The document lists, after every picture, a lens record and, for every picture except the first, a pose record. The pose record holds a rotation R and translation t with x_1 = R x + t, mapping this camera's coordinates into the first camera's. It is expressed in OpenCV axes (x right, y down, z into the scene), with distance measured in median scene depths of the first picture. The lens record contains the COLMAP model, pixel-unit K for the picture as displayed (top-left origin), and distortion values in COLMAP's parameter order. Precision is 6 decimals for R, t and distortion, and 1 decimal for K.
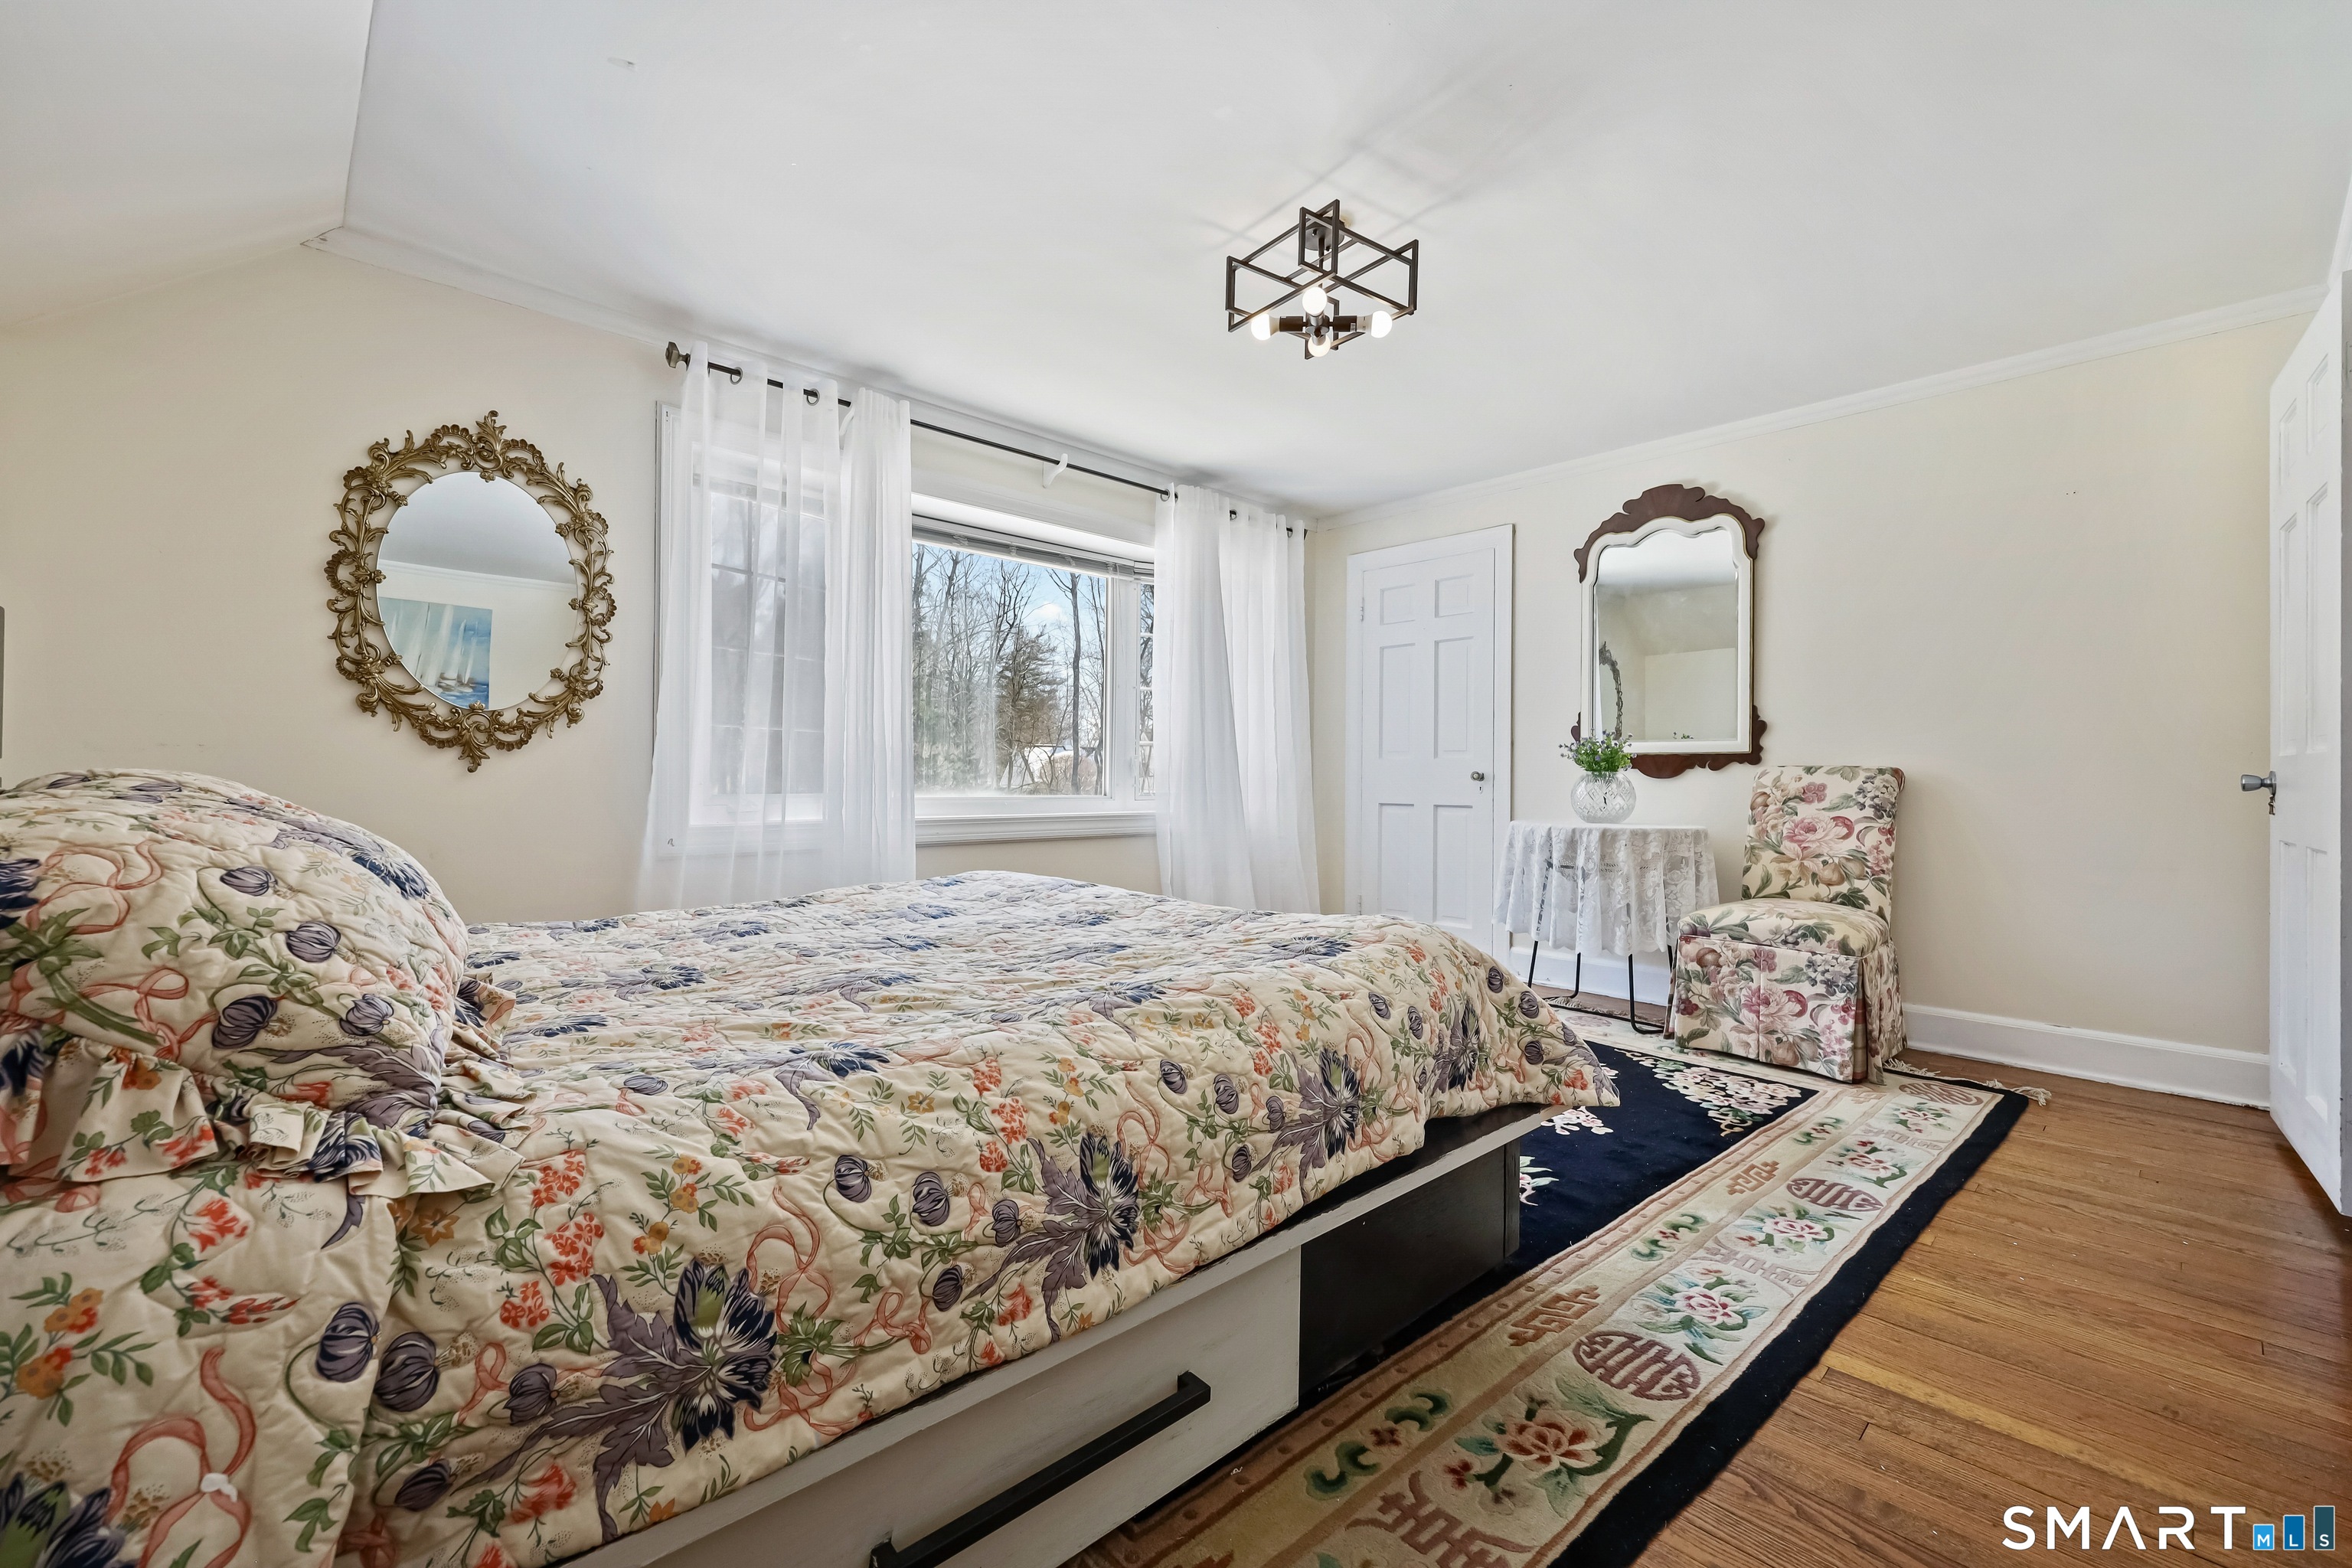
lens RADIAL K [[958.2, 0, 1182.3], [0, 958.2, 781.7], [0, 0, 1]] dist [0.002293, -0.000864]
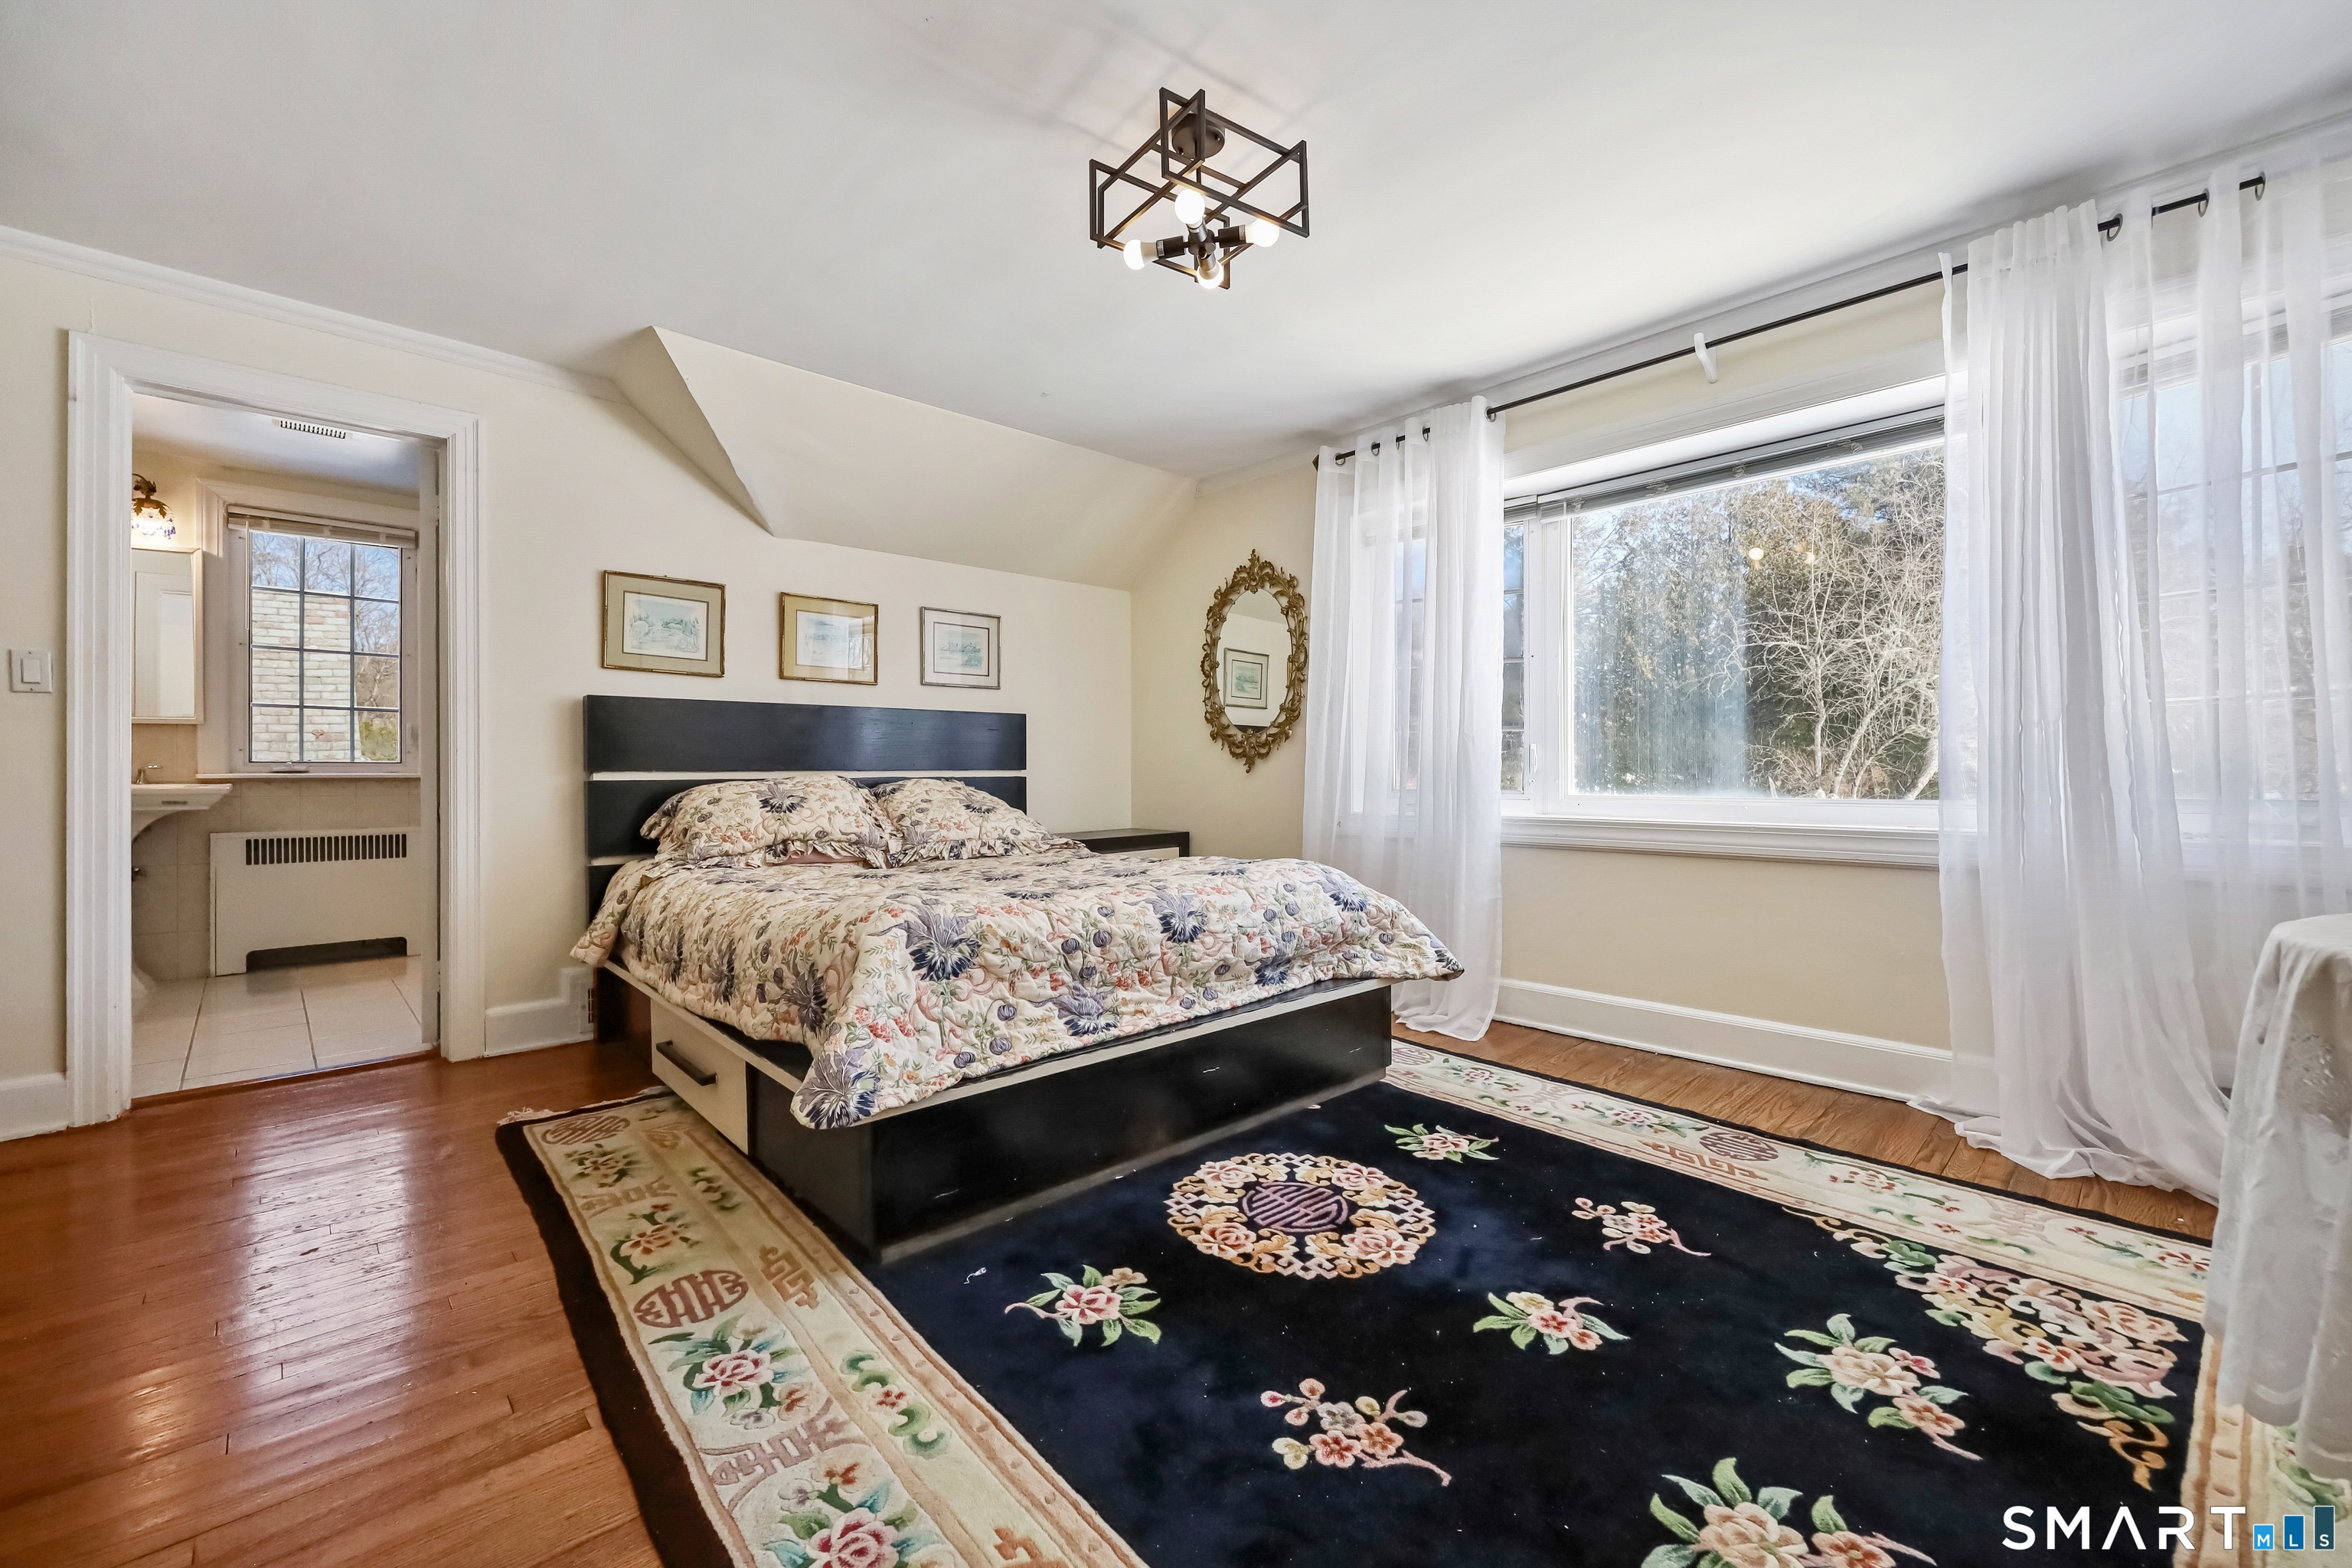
lens RADIAL K [[958.2, 0, 1182.9], [0, 958.2, 769.6], [0, 0, 1]] dist [0.002293, -0.000864]
pose [[-0.000514, -0.010501, -0.999945, 0.952825], [0.000057, 0.999945, -0.010501, 0.002020], [1.000000, -0.000062, -0.000513, 0.938157]]
